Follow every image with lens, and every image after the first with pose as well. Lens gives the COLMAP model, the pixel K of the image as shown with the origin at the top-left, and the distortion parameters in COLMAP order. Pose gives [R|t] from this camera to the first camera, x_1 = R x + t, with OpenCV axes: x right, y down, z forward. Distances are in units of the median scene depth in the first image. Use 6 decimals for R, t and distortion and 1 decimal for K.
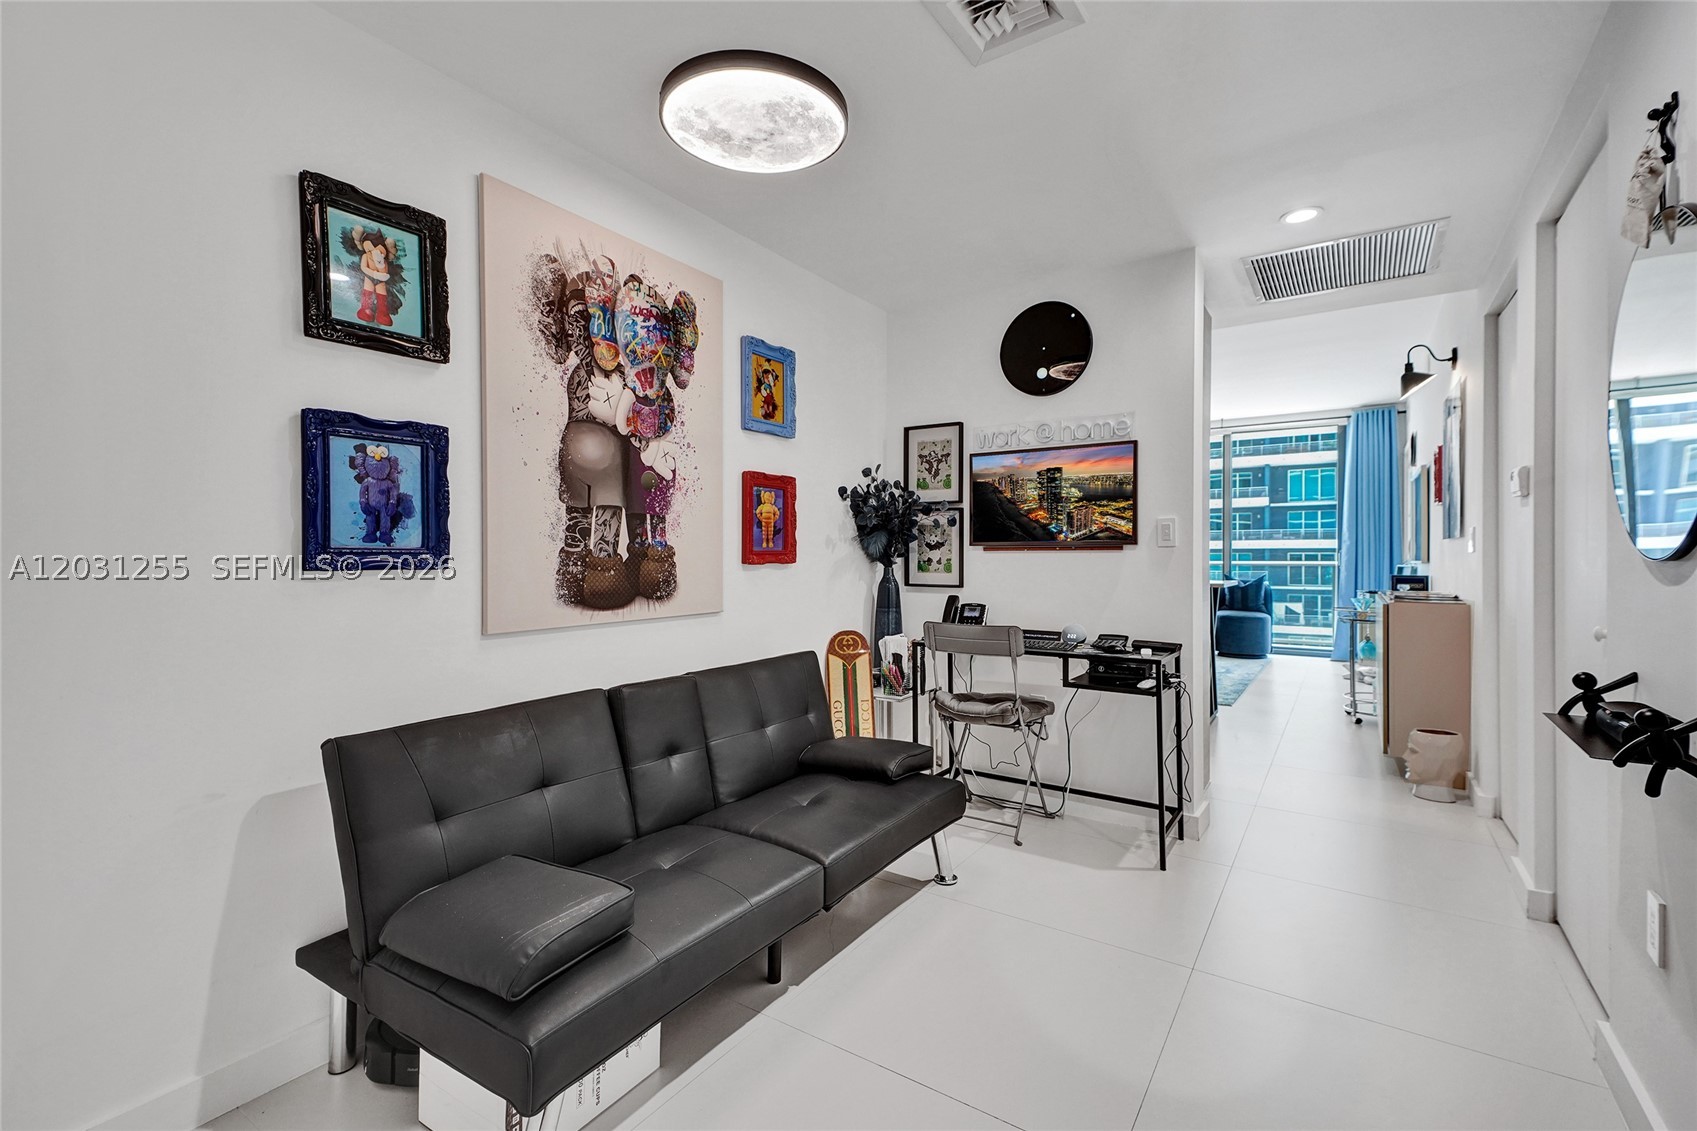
lens RADIAL K [[786.7, 0, 789.8], [0, 786.7, 559.2], [0, 0, 1]] dist [-0.028389, -0.000127]
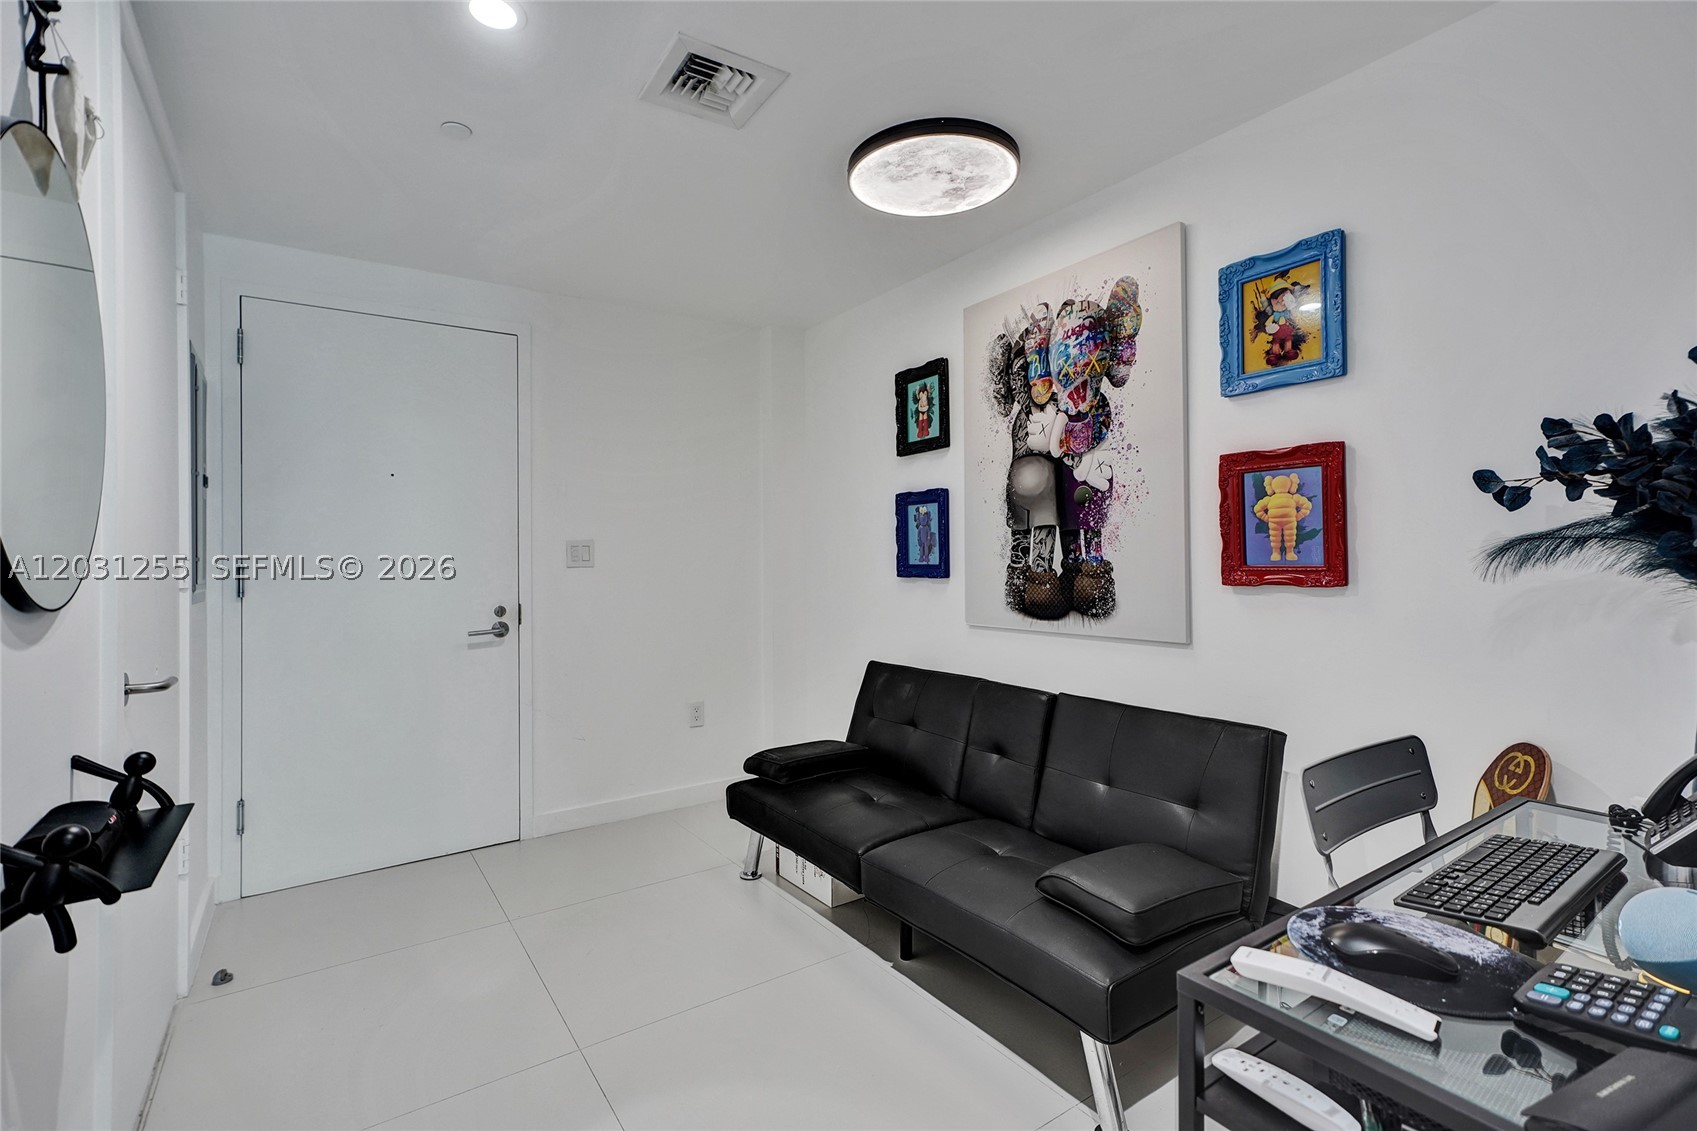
lens RADIAL K [[786.7, 0, 844.7], [0, 786.7, 566.9], [0, 0, 1]] dist [-0.028389, -0.000127]
pose [[-0.379116, -0.004905, -0.925336, 0.878611], [-0.013652, 0.999907, 0.000294, -0.006291], [0.925249, 0.012744, -0.379147, 1.133347]]
